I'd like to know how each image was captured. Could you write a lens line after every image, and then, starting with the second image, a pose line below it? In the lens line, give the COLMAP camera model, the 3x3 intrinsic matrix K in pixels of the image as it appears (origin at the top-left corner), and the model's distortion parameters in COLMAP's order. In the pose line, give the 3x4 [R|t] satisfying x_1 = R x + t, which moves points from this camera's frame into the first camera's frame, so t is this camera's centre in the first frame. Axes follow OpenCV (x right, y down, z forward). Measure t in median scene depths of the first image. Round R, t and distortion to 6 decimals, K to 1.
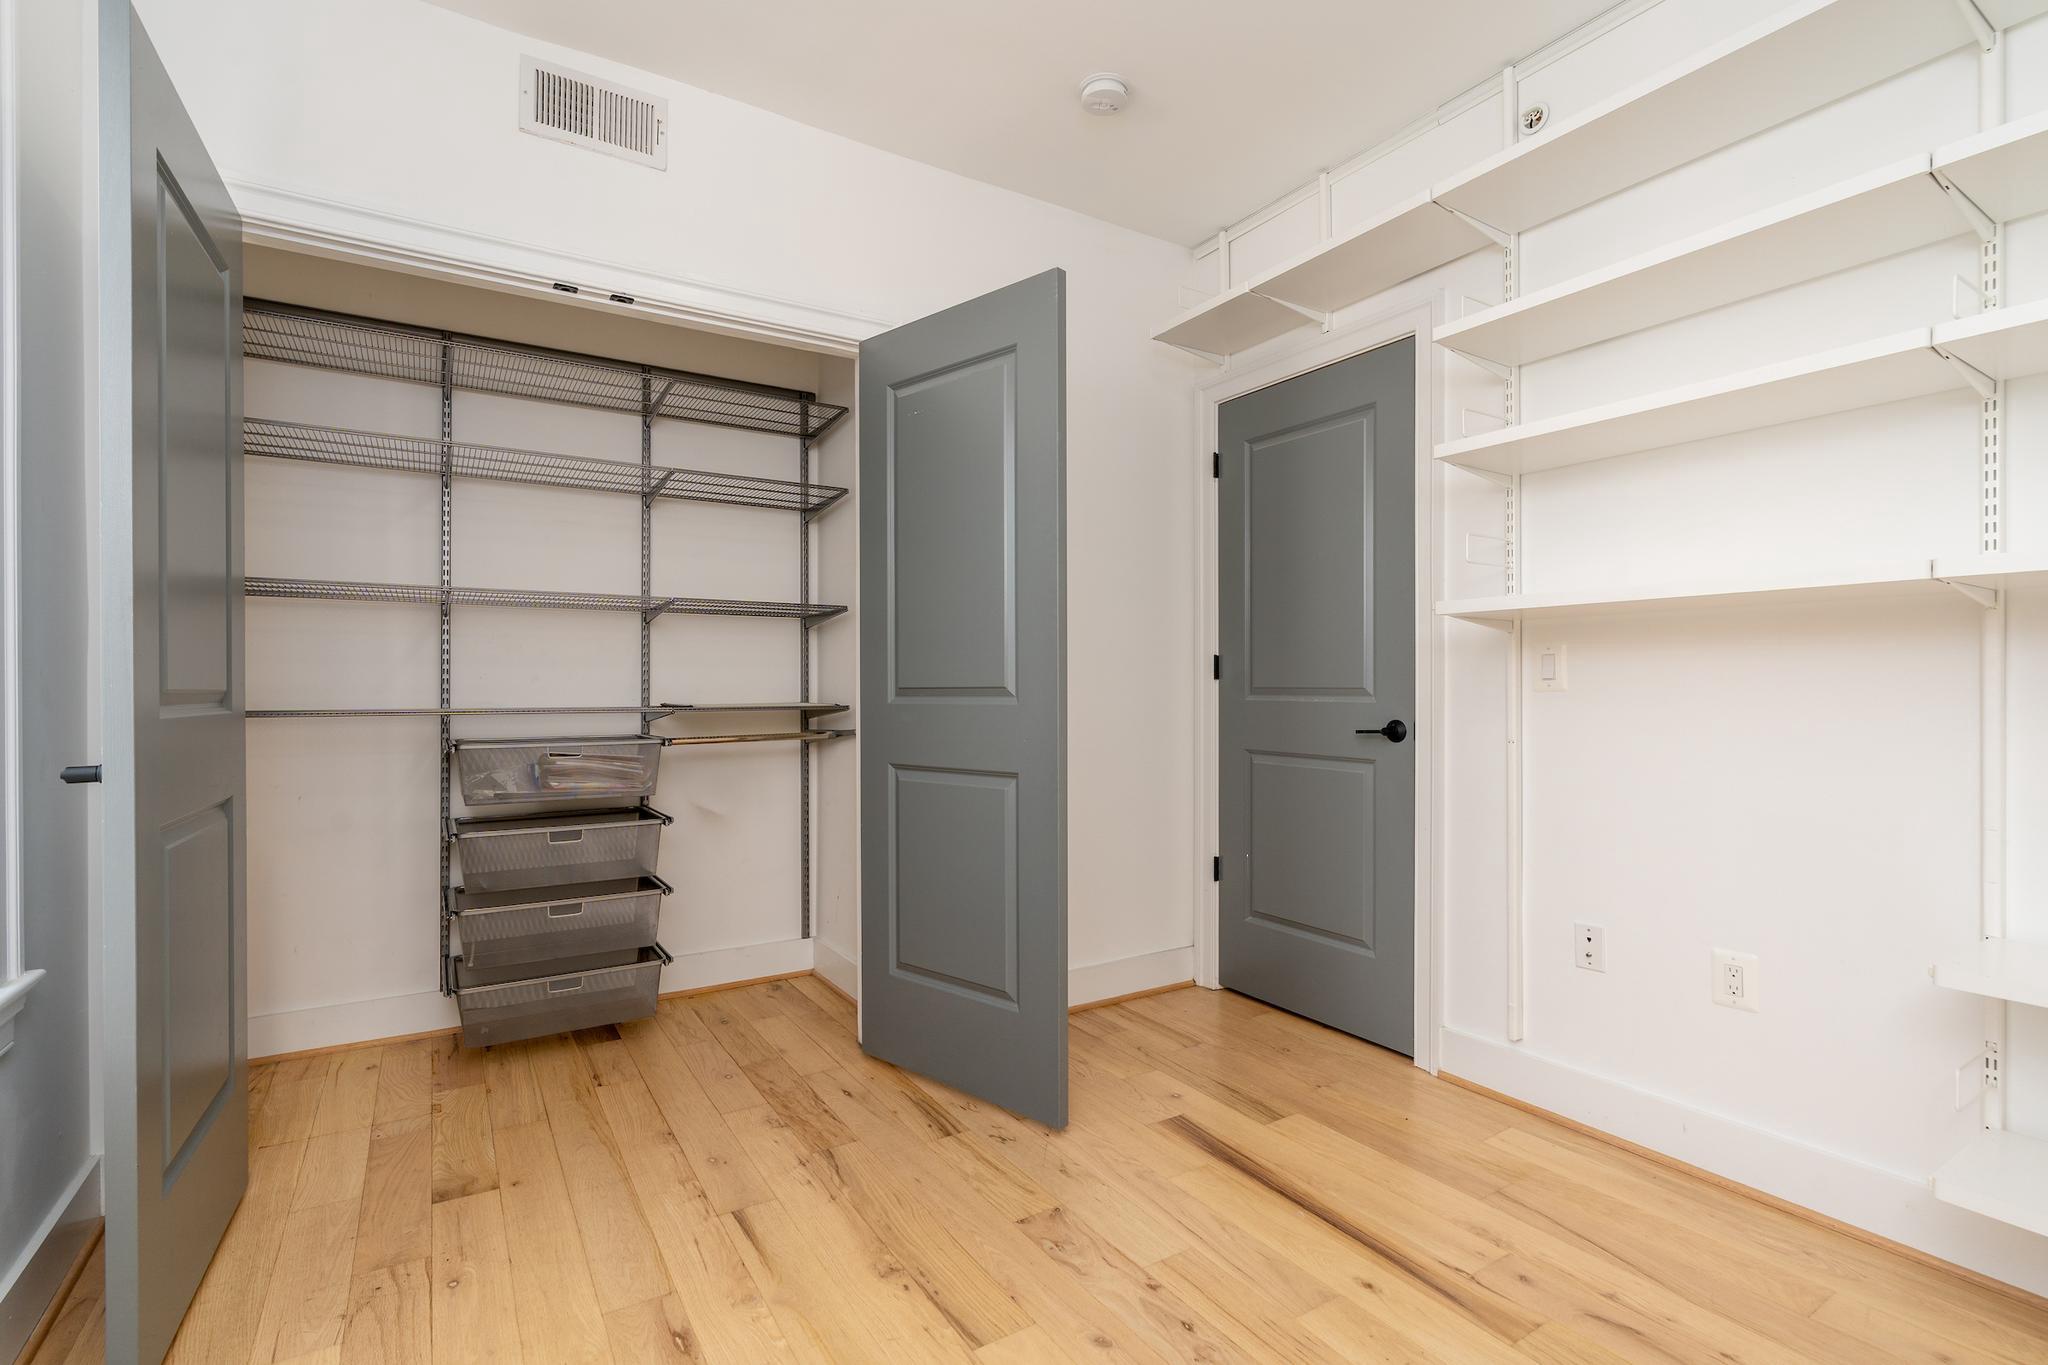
lens RADIAL K [[969.4, 0, 1031.0], [0, 969.4, 682.1], [0, 0, 1]] dist [-0.008544, 0.001504]
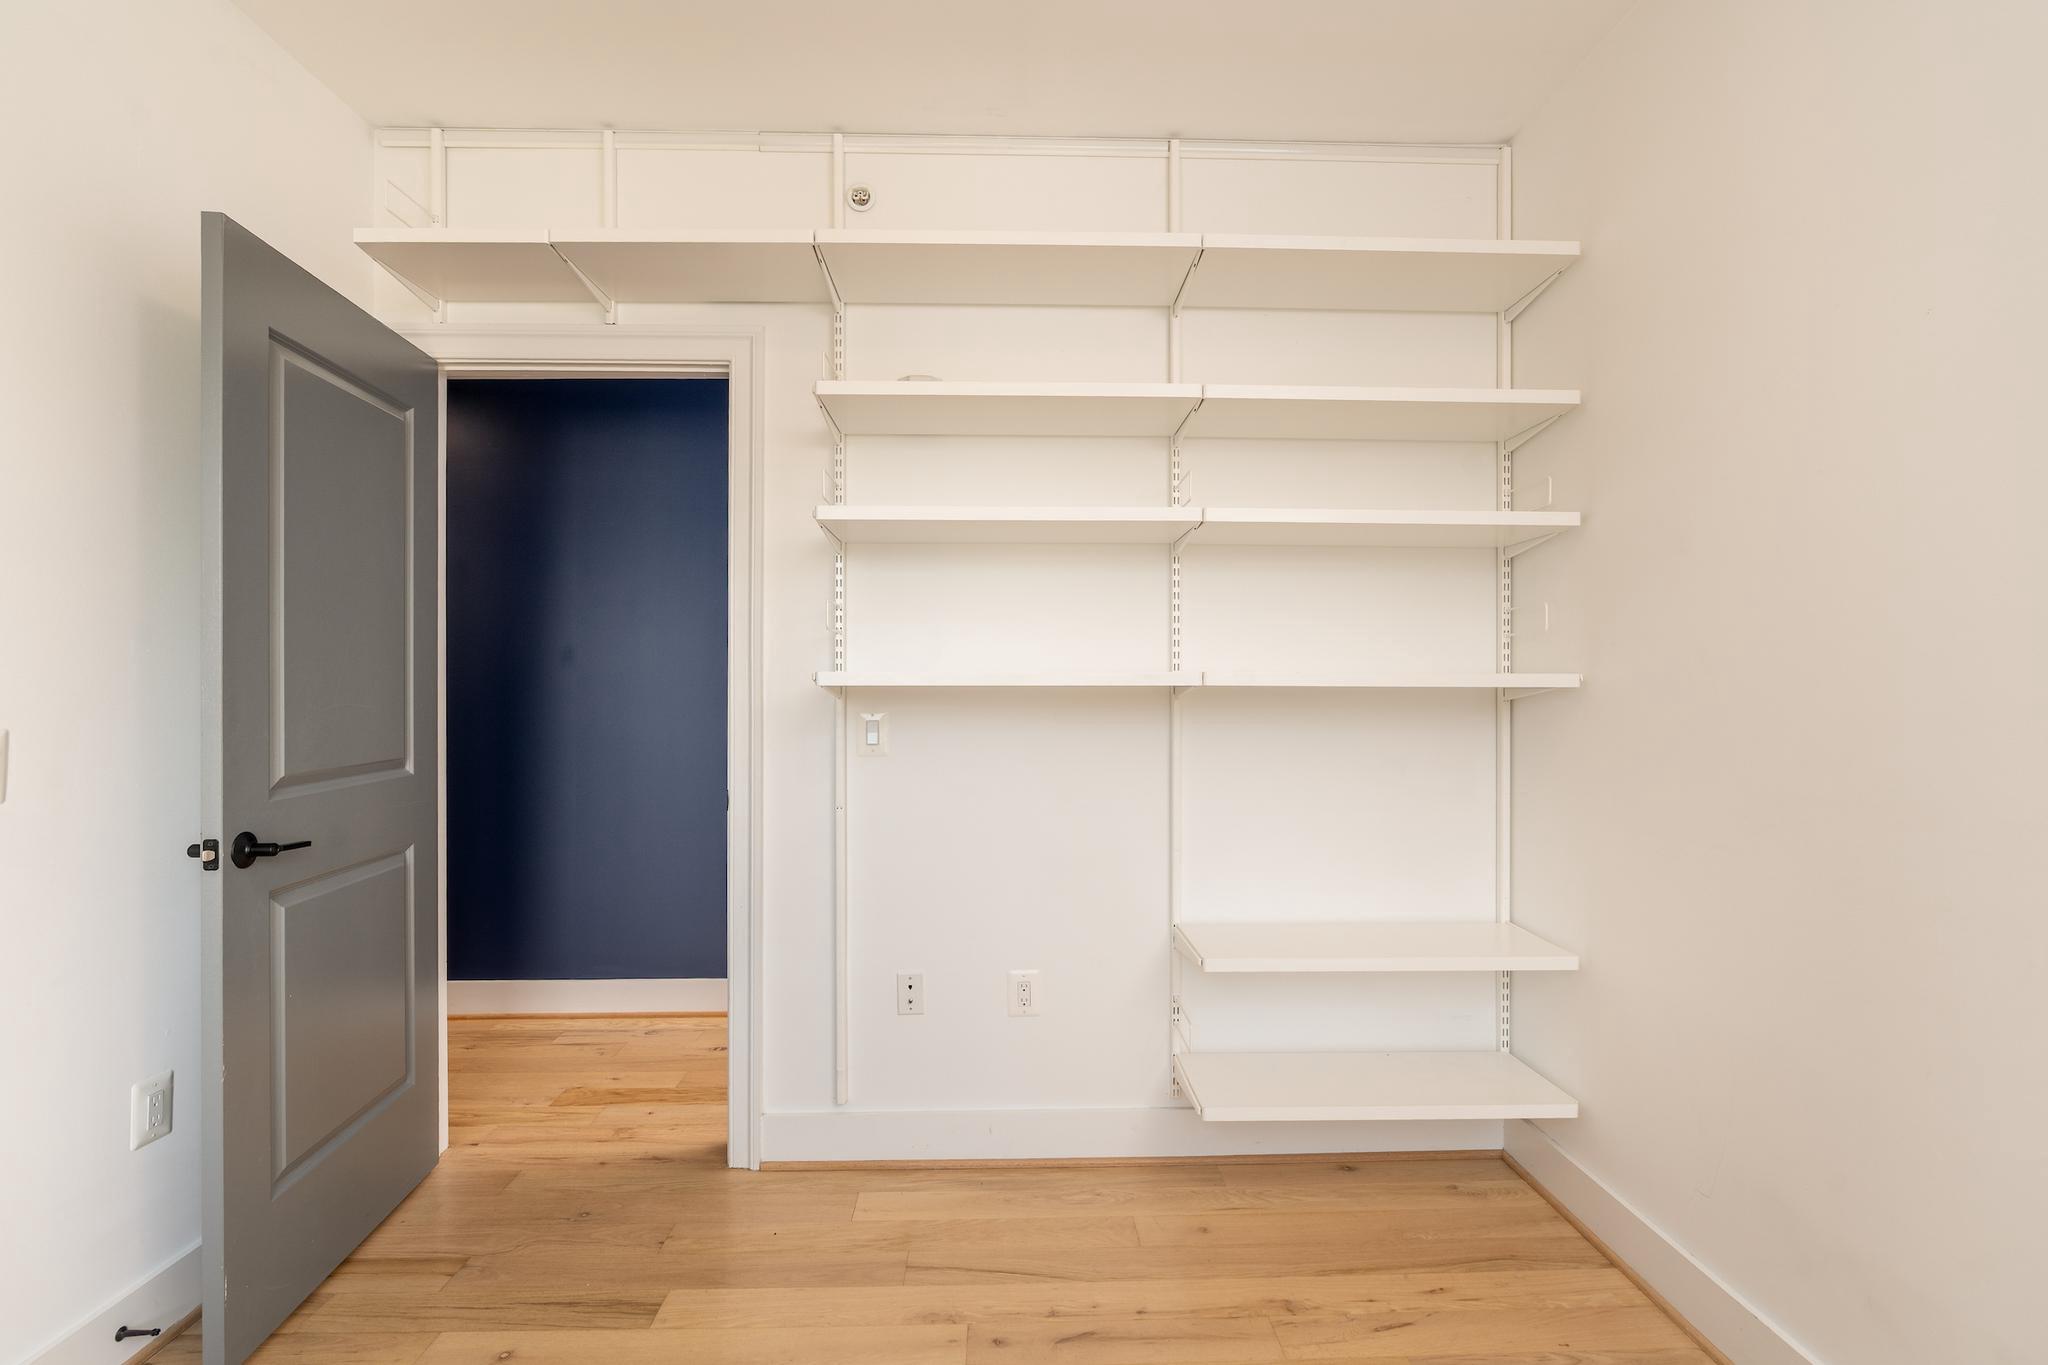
lens RADIAL K [[969.4, 0, 1031.0], [0, 969.4, 682.1], [0, 0, 1]] dist [-0.008544, 0.001504]
pose [[0.498710, 0.007719, 0.866735, -0.295810], [-0.012036, 0.999926, -0.001980, -0.073419], [-0.866686, -0.009444, 0.498765, 0.348464]]
